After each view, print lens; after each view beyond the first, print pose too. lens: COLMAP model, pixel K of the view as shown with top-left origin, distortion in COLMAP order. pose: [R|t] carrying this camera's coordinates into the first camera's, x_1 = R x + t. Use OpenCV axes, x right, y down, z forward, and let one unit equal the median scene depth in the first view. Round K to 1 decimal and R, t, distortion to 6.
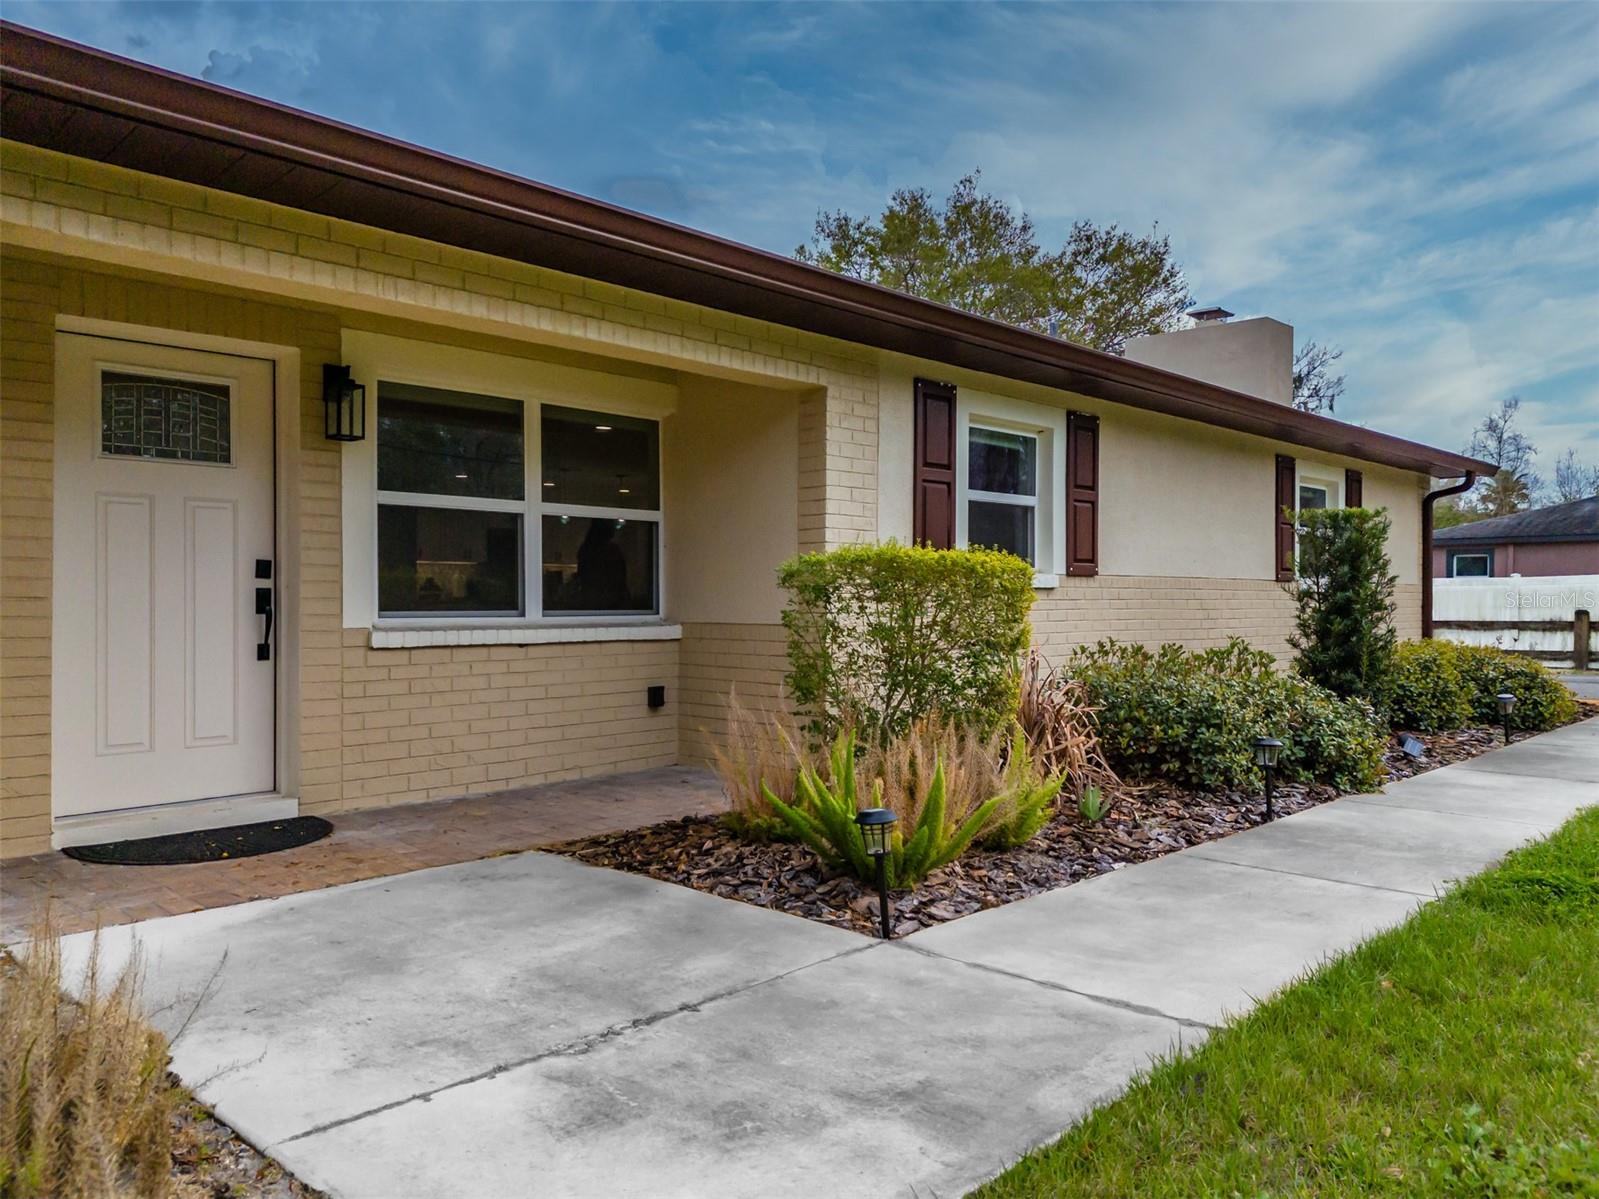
lens RADIAL K [[1159.2, 0, 799.5], [0, 1159.2, 599.5], [0, 0, 1]] dist [0.105259, -0.107036]
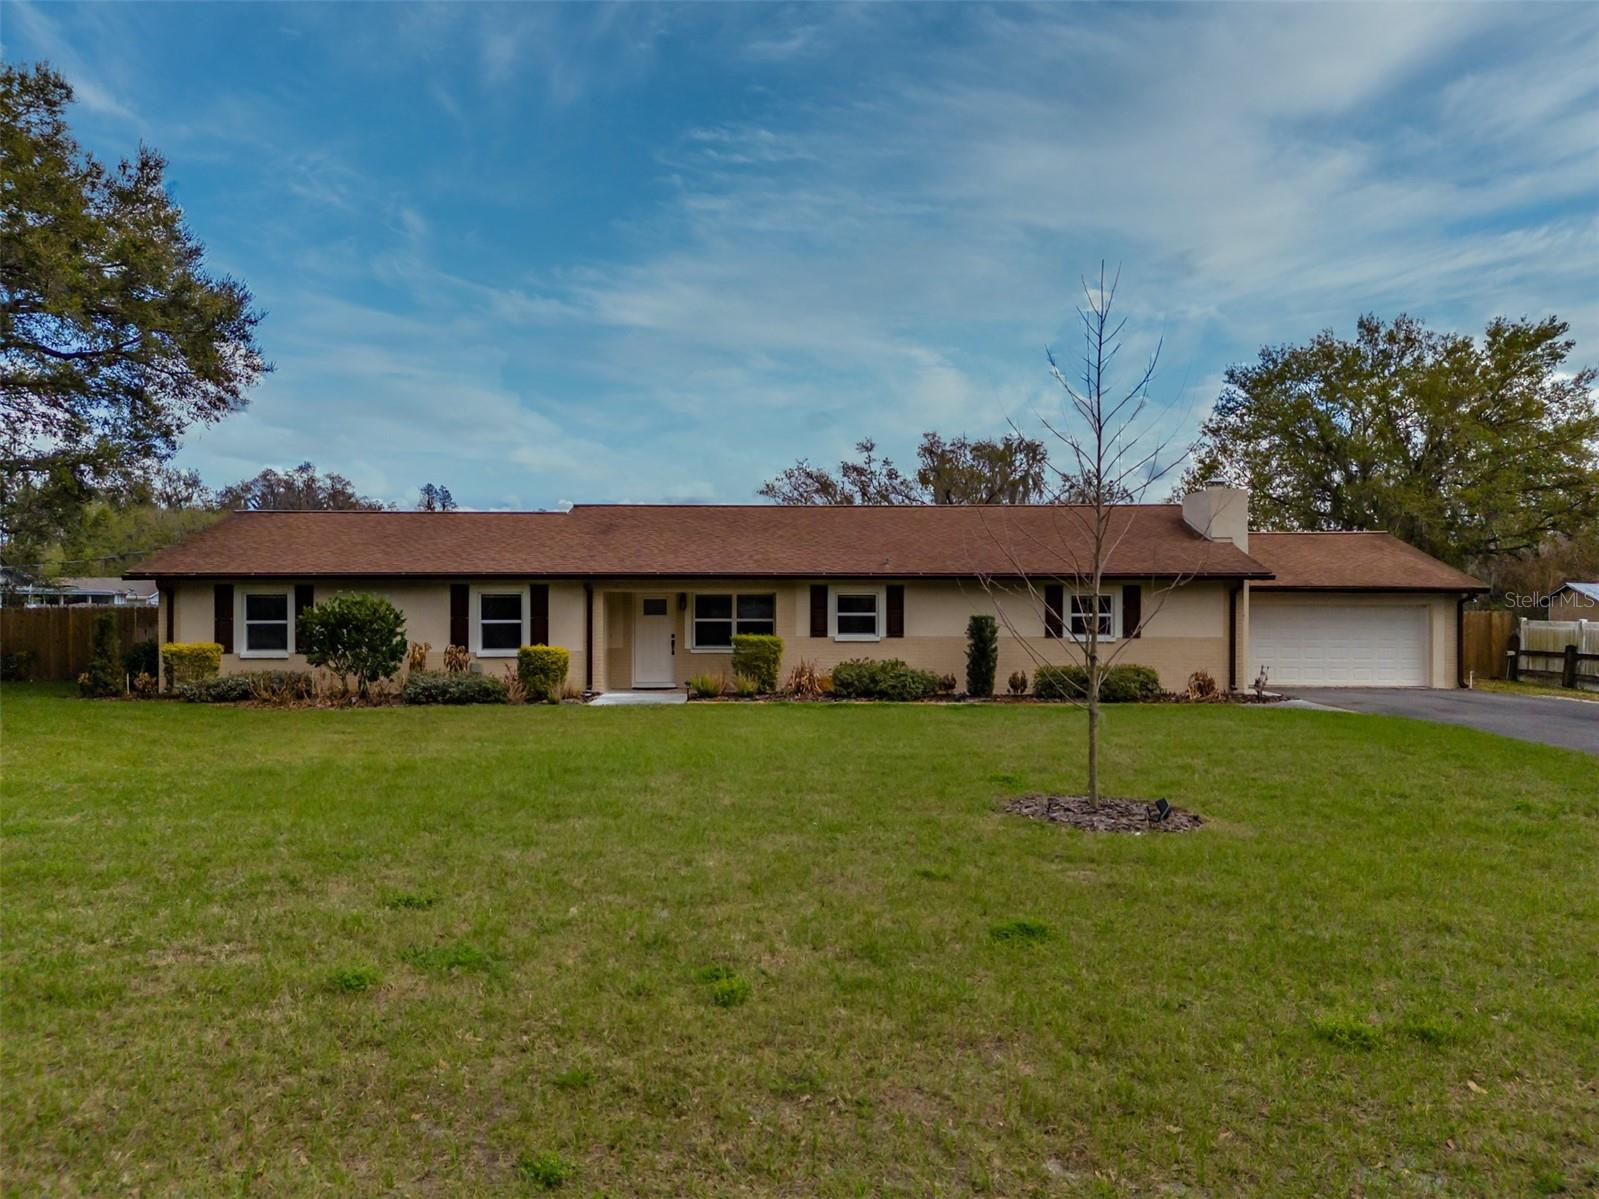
lens RADIAL K [[1159.2, 0, 799.5], [0, 1159.2, 599.5], [0, 0, 1]] dist [0.105259, -0.107036]
pose [[0.708428, -0.000858, -0.705783, 2.907511], [0.000059, 0.999999, -0.001157, -0.151272], [0.705783, 0.000778, 0.708427, -1.783748]]
